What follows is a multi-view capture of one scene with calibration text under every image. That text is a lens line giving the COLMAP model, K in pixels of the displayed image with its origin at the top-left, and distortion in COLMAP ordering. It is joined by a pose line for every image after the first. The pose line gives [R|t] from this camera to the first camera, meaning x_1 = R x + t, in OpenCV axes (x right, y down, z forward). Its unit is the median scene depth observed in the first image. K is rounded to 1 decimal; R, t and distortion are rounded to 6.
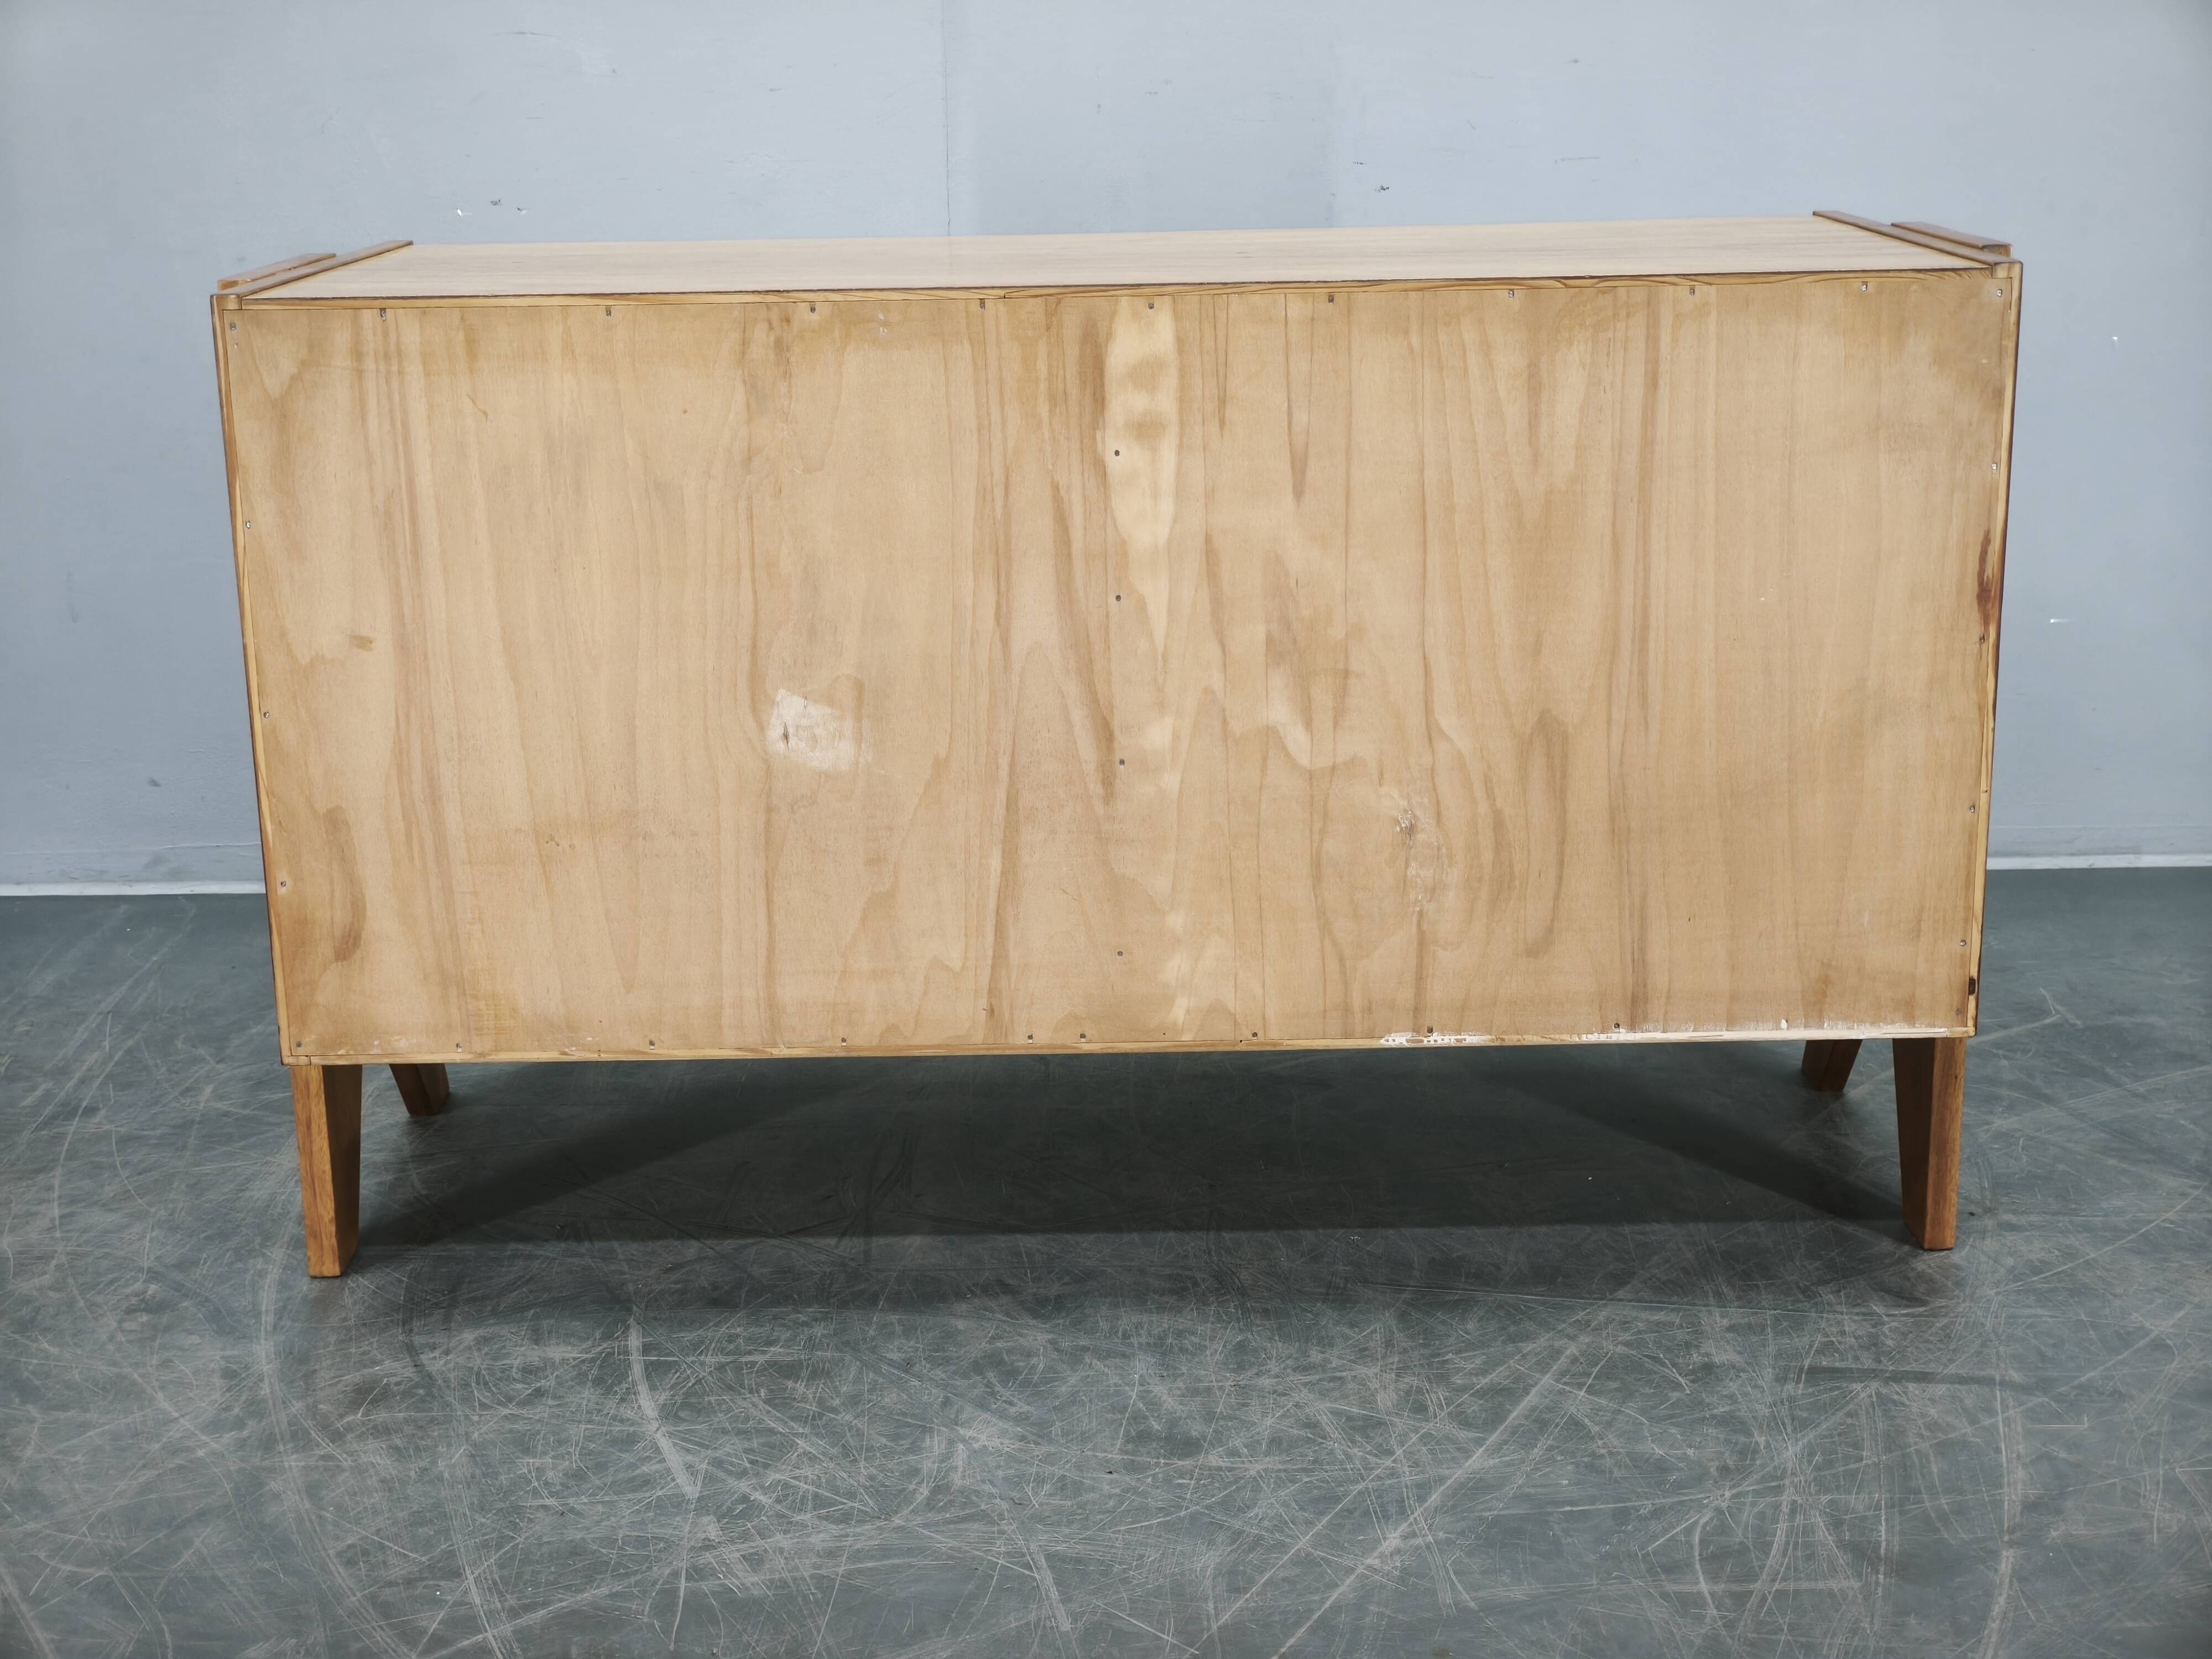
lens RADIAL K [[3051.7, 0, 1076.5], [0, 3051.7, 813.0], [0, 0, 1]] dist [0.032635, 0.000000]
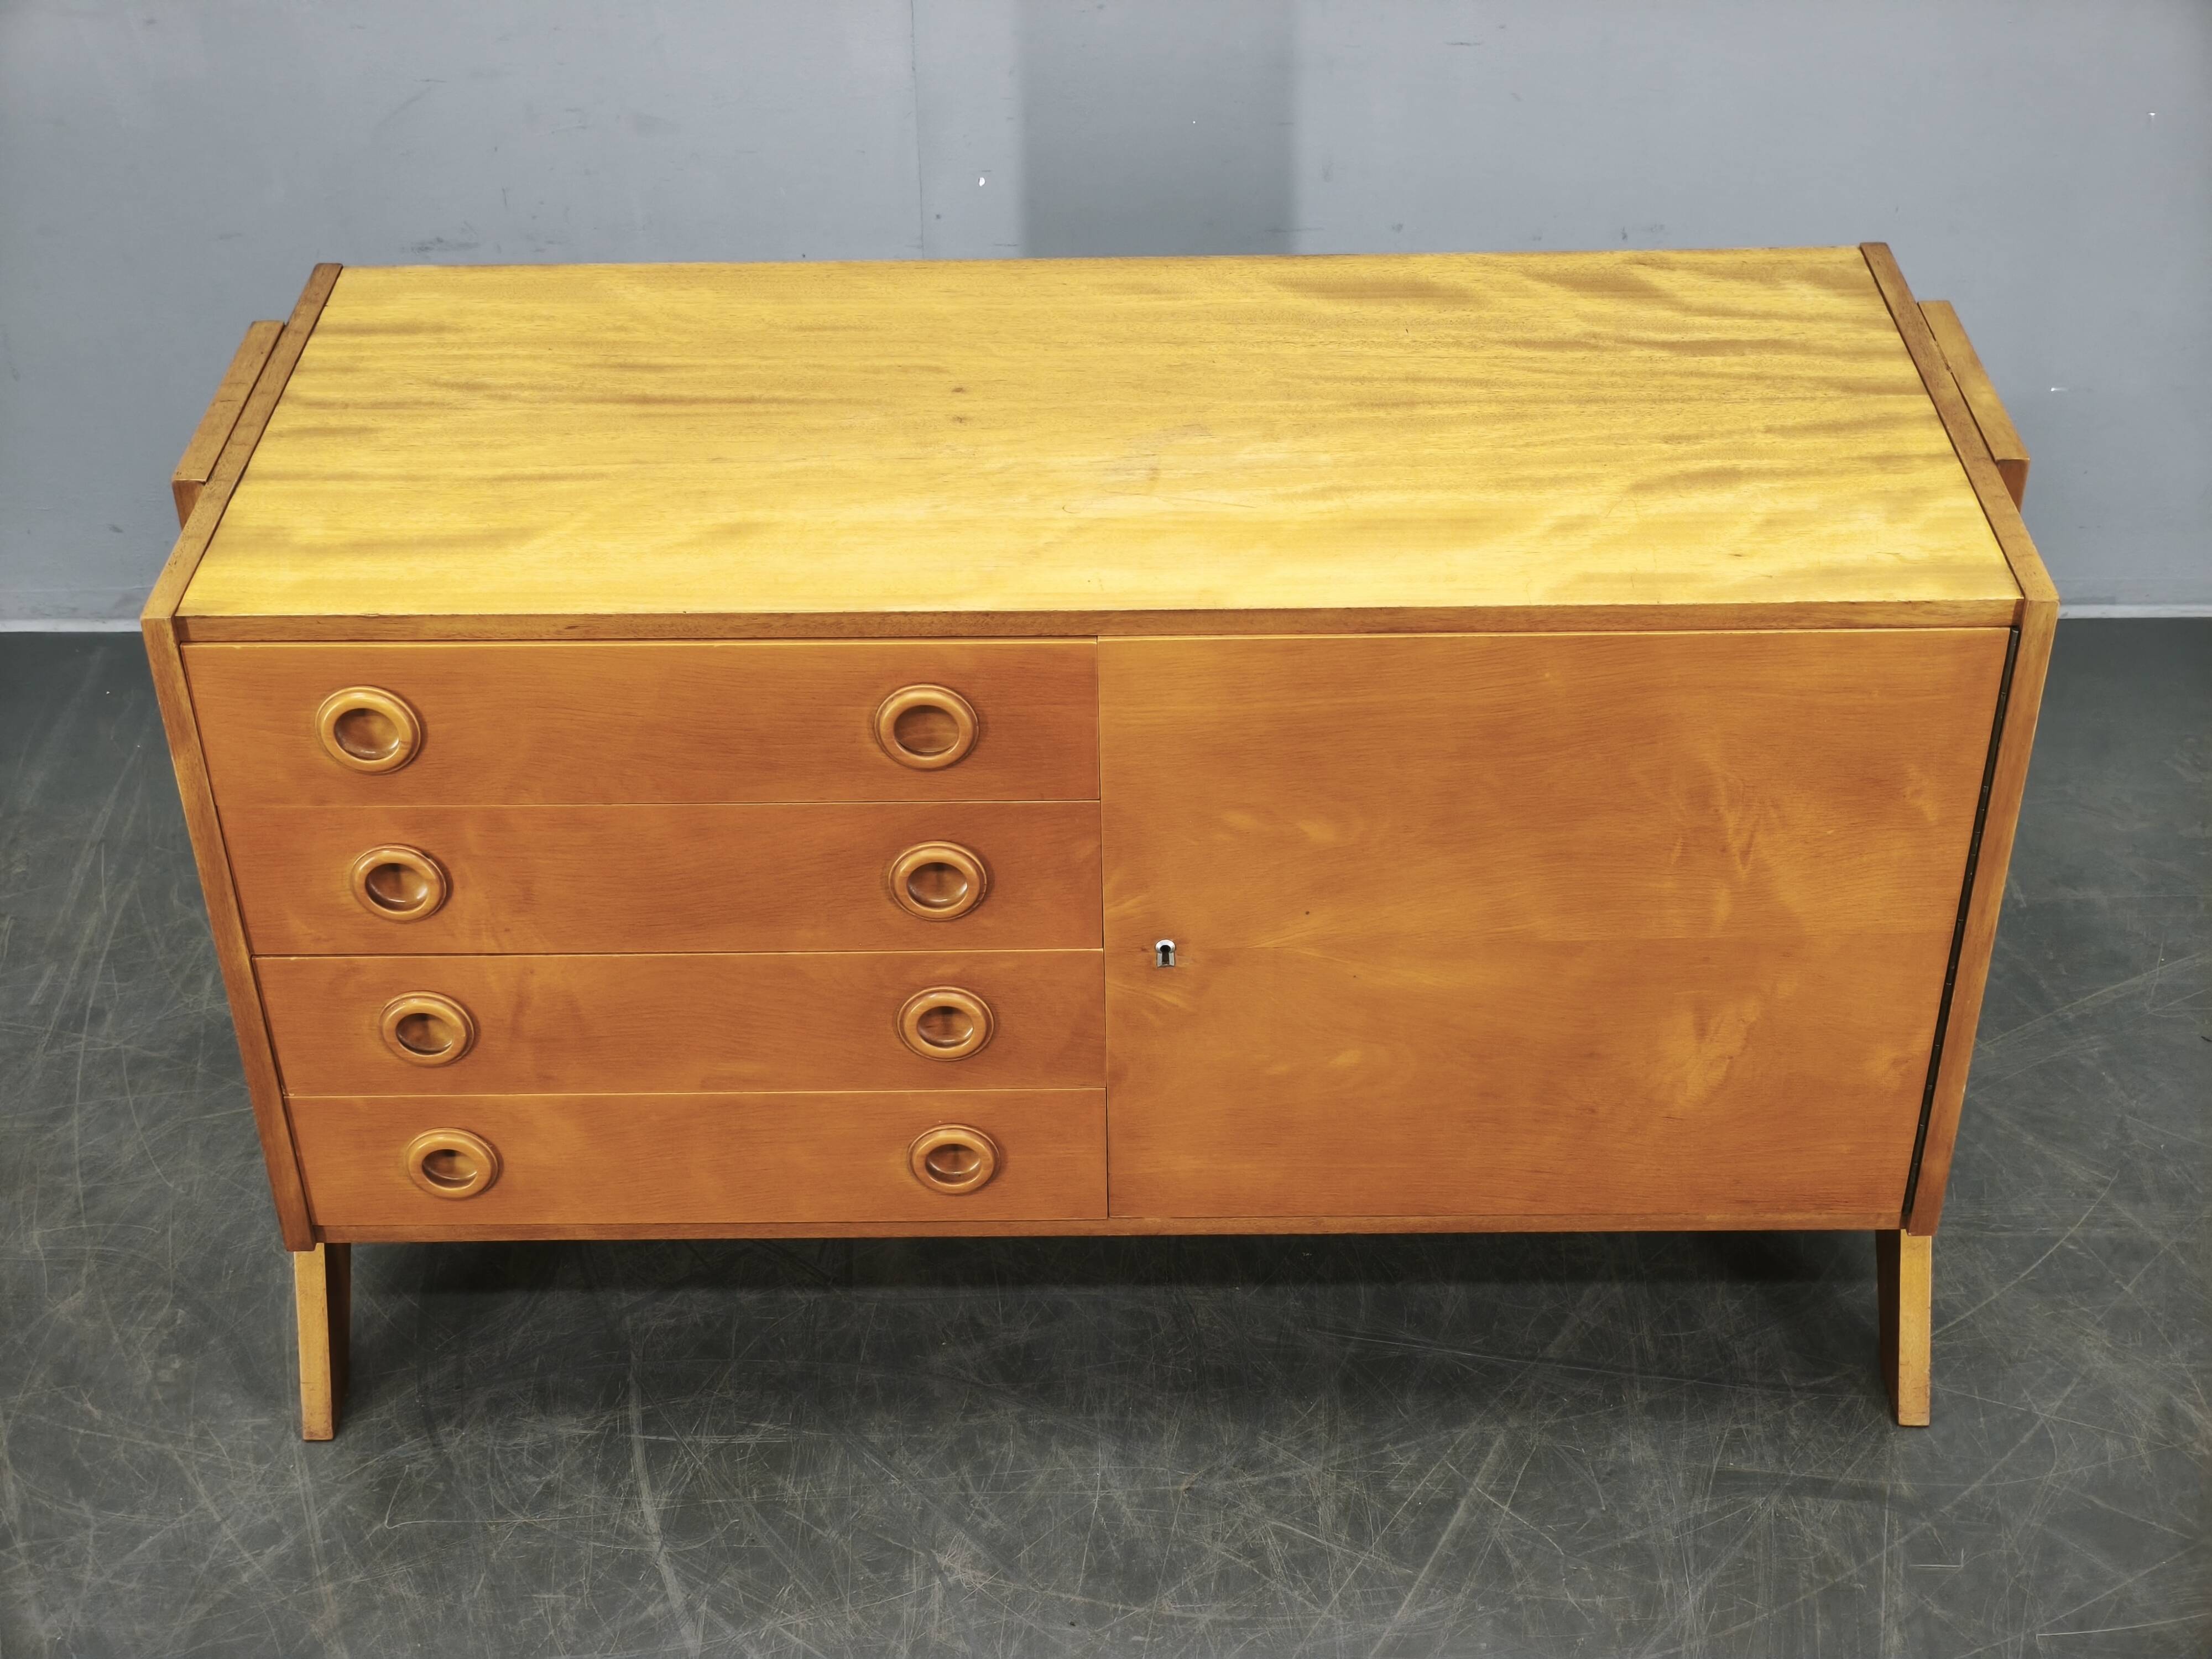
lens RADIAL K [[3051.7, 0, 1077.4], [0, 3051.7, 813.0], [0, 0, 1]] dist [0.032635, 0.000000]
pose [[0.999996, -0.000964, 0.002690, 0.009513], [-0.000033, 0.937364, 0.348352, -0.416416], [-0.002857, -0.348351, 0.937360, 0.062965]]
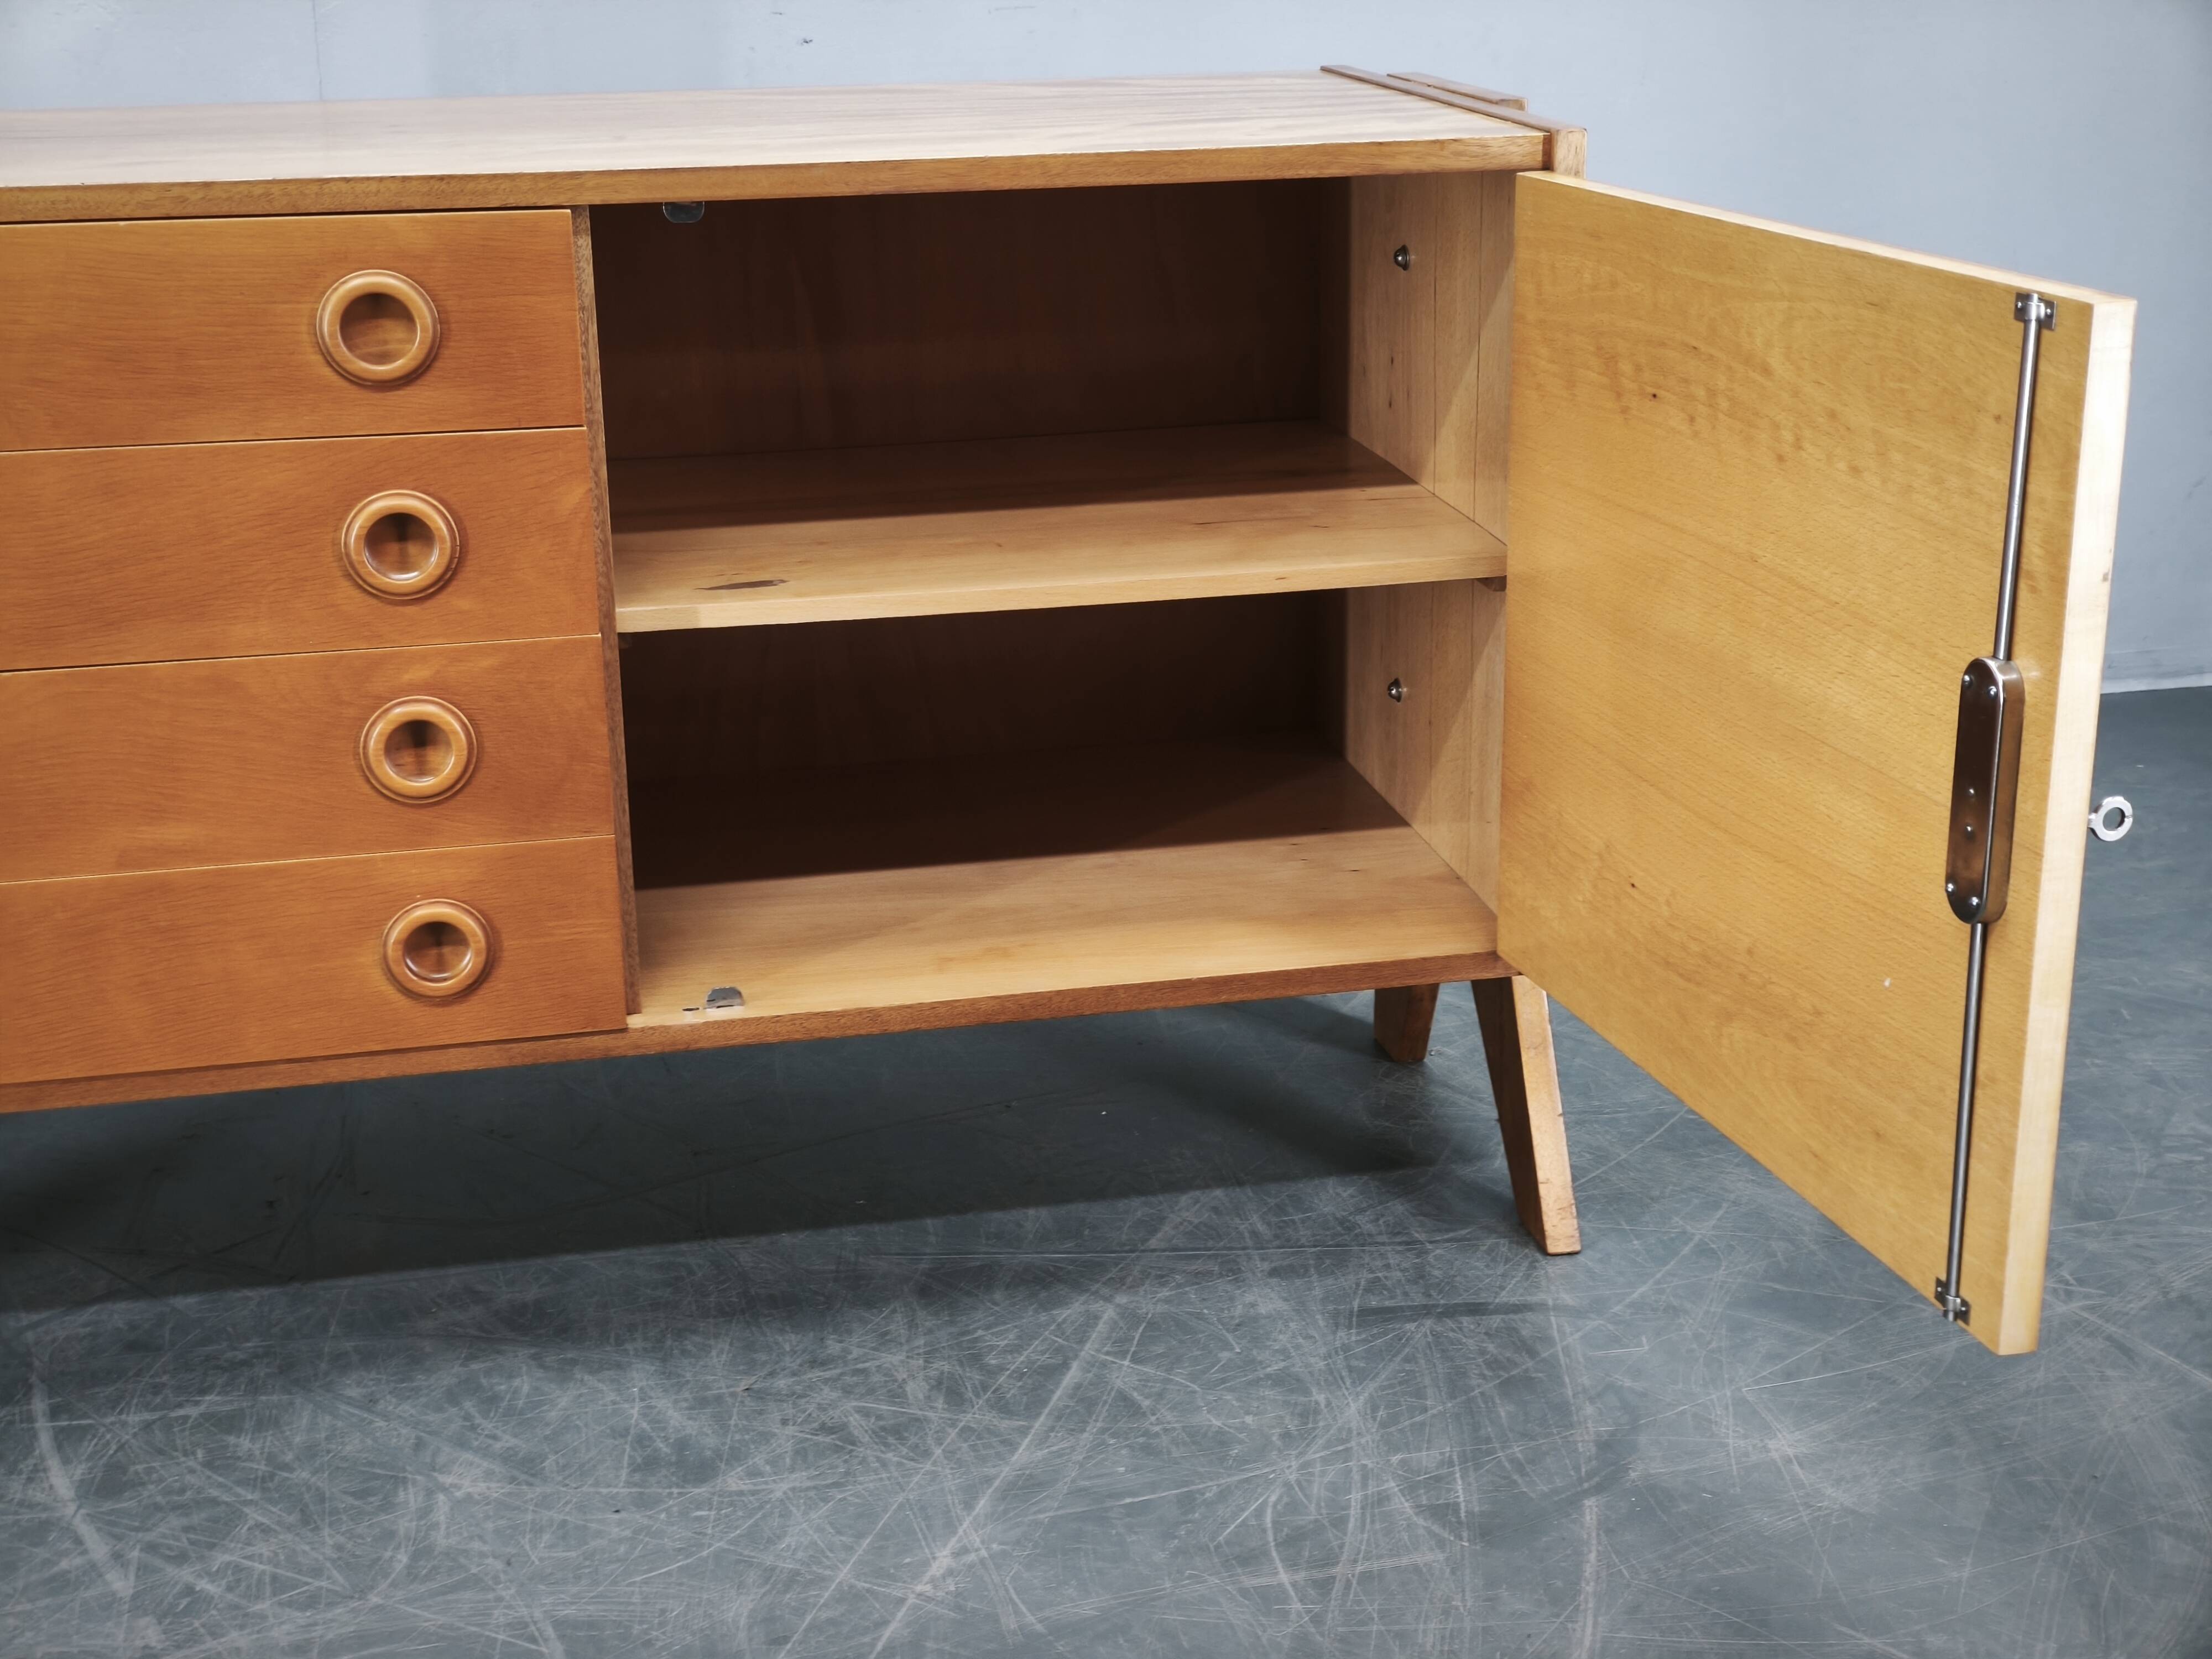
lens RADIAL K [[3051.7, 0, 1109.1], [0, 3051.7, 801.3], [0, 0, 1]] dist [0.032635, 0.000000]
pose [[0.977372, -0.059441, 0.203005, -0.016352], [0.050814, 0.997580, 0.047455, -0.022543], [-0.205334, -0.036066, 0.978027, 0.105235]]
